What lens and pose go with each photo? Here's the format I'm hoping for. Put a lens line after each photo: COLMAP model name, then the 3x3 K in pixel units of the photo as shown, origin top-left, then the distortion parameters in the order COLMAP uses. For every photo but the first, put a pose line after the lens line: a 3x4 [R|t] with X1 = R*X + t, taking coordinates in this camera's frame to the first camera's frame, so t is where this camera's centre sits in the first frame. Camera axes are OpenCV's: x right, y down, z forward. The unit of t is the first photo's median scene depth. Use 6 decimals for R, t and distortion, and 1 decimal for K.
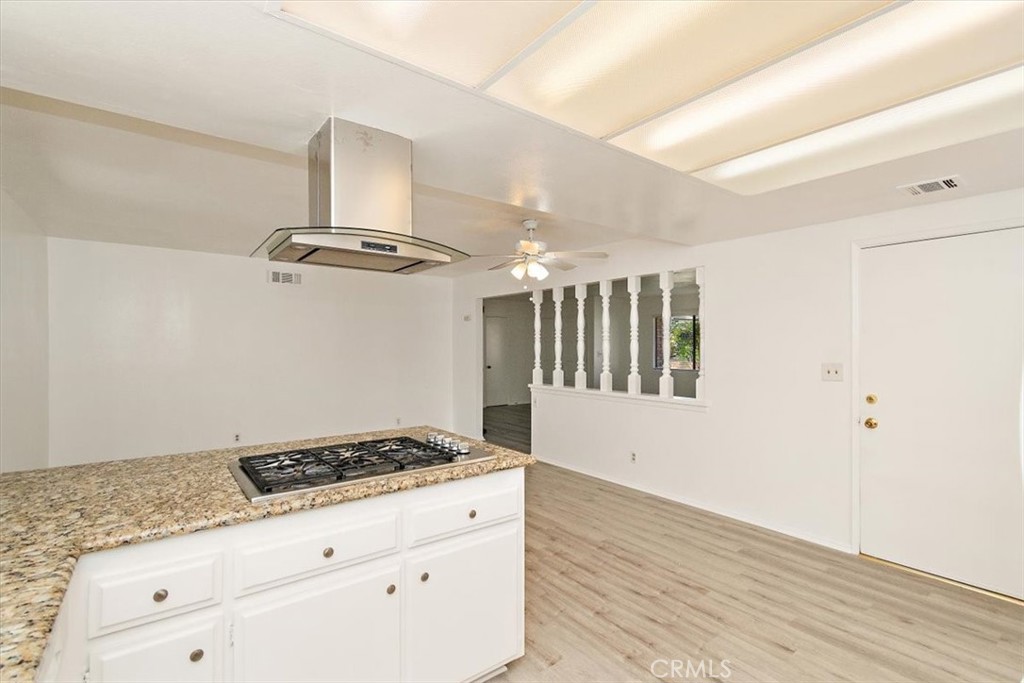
lens RADIAL K [[464.9, 0, 505.8], [0, 464.9, 347.3], [0, 0, 1]] dist [0.004579, -0.002926]
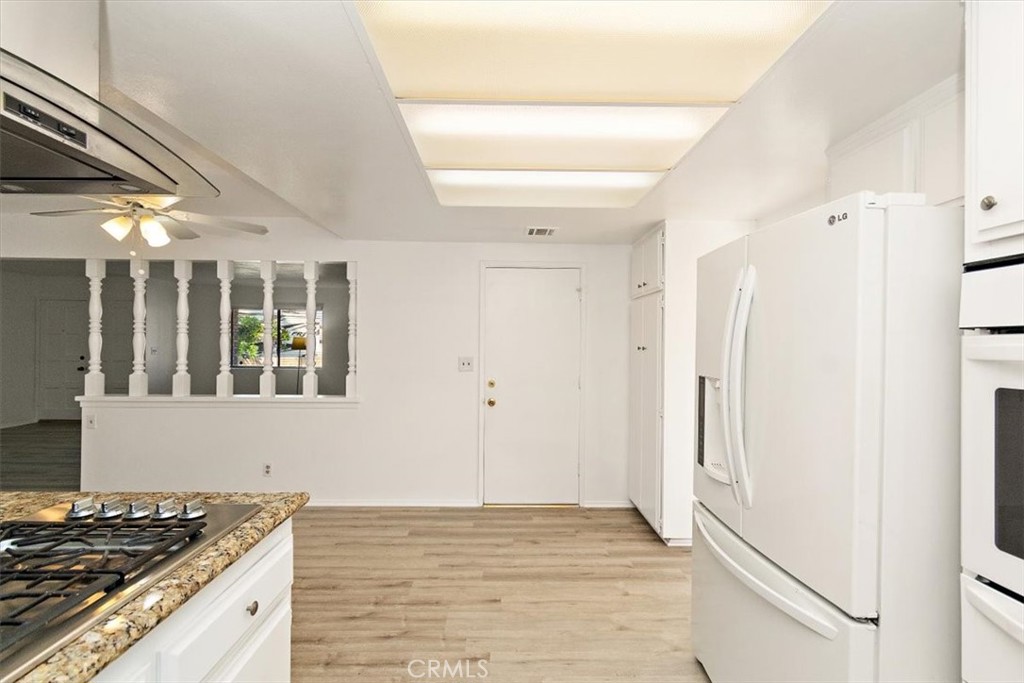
lens RADIAL K [[451.5, 0, 508.1], [0, 451.5, 342.5], [0, 0, 1]] dist [0.004248, -0.002096]
pose [[0.590288, 0.006789, 0.807165, -0.200651], [-0.005329, 0.999976, -0.004514, 0.001435], [-0.807175, -0.001638, 0.590309, 0.202337]]
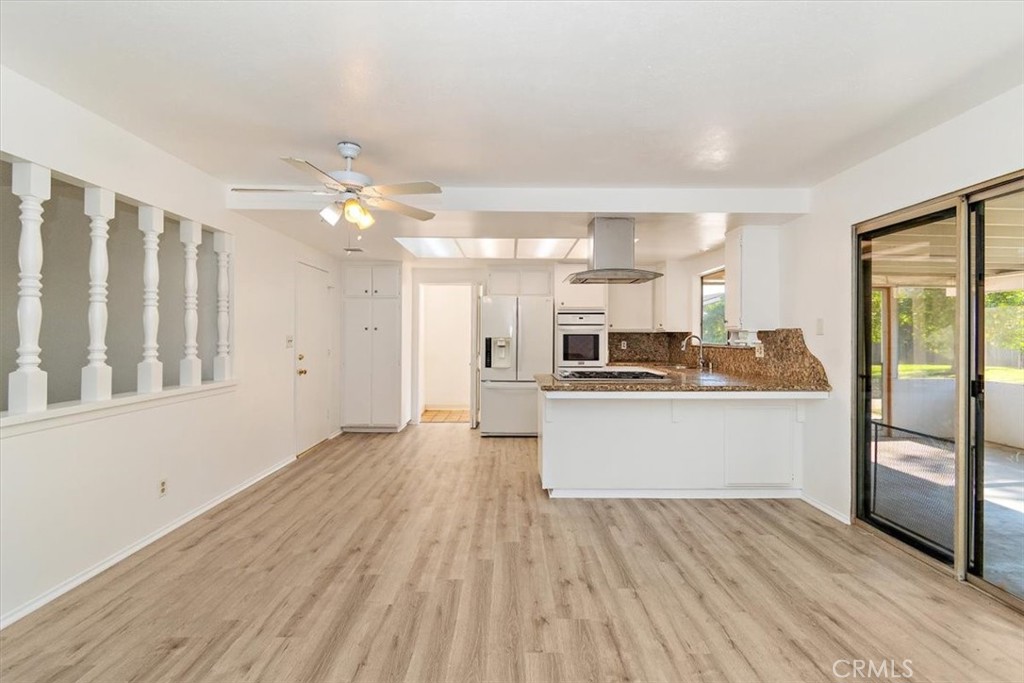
lens RADIAL K [[451.5, 0, 510.7], [0, 451.5, 337.6], [0, 0, 1]] dist [0.004248, -0.002096]
pose [[-0.797637, -0.006569, 0.603102, -0.699560], [-0.002418, 0.999967, 0.007694, 0.028755], [-0.603133, 0.004679, -0.797627, 1.711025]]
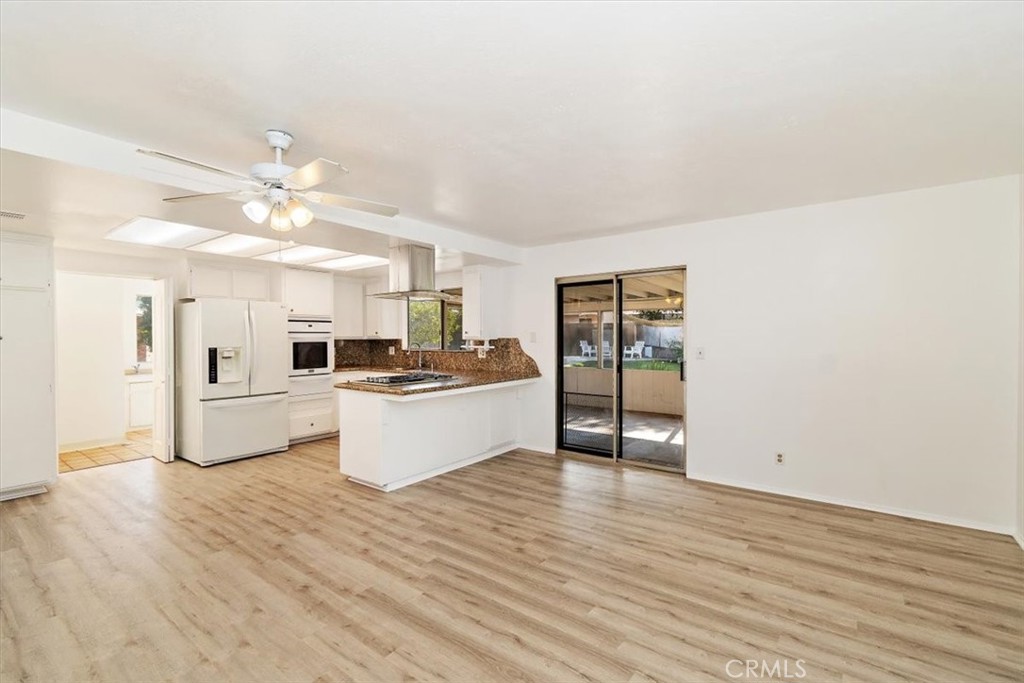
lens RADIAL K [[451.5, 0, 504.1], [0, 451.5, 343.6], [0, 0, 1]] dist [0.004248, -0.002096]
pose [[-0.965252, 0.005138, -0.261270, -0.096904], [0.000780, 0.999859, 0.016782, 0.005111], [0.261319, 0.015995, -0.965120, 2.033715]]
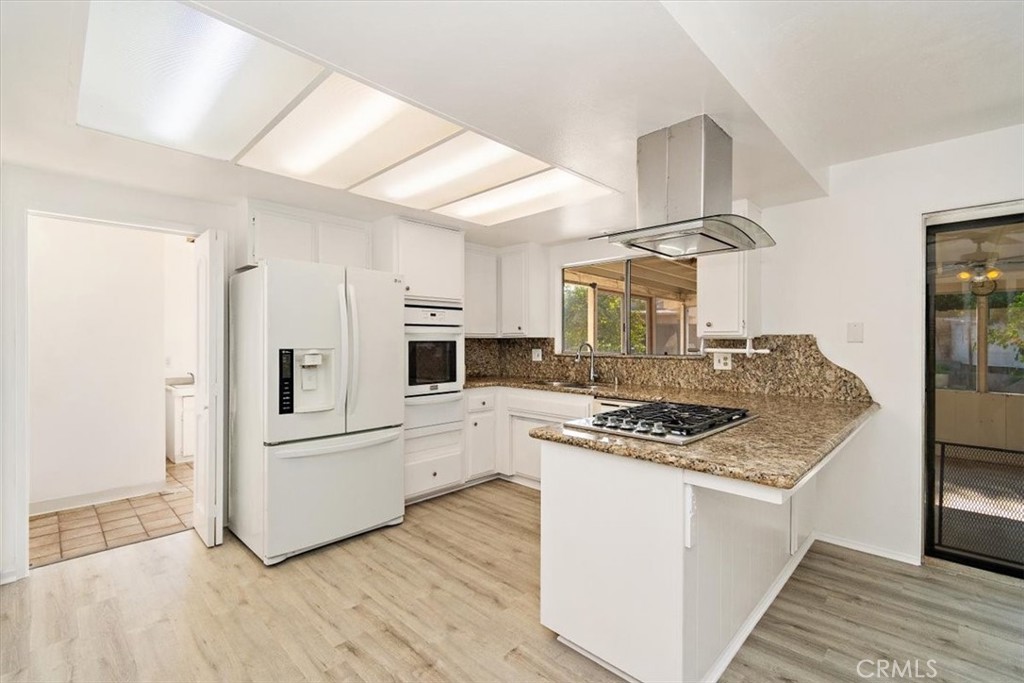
lens RADIAL K [[451.5, 0, 506.0], [0, 451.5, 343.2], [0, 0, 1]] dist [0.004248, -0.002096]
pose [[-0.990500, -0.000881, -0.137506, 0.156216], [-0.002192, 0.999954, 0.009384, 0.023276], [0.137492, 0.009596, -0.990456, 1.218798]]
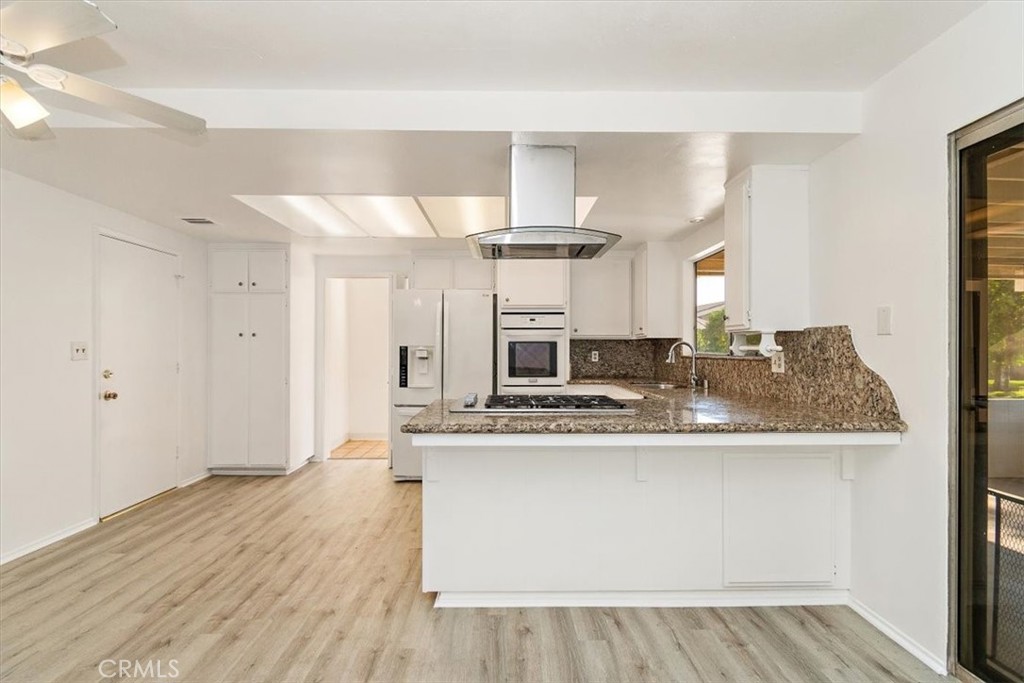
lens RADIAL K [[480.2, 0, 507.3], [0, 480.2, 349.7], [0, 0, 1]] dist [0.003717, -0.003910]
pose [[-0.801176, -0.002869, 0.598421, -0.620438], [0.000374, 0.999986, 0.005295, 0.045524], [-0.598428, 0.004466, -0.801164, 1.271869]]
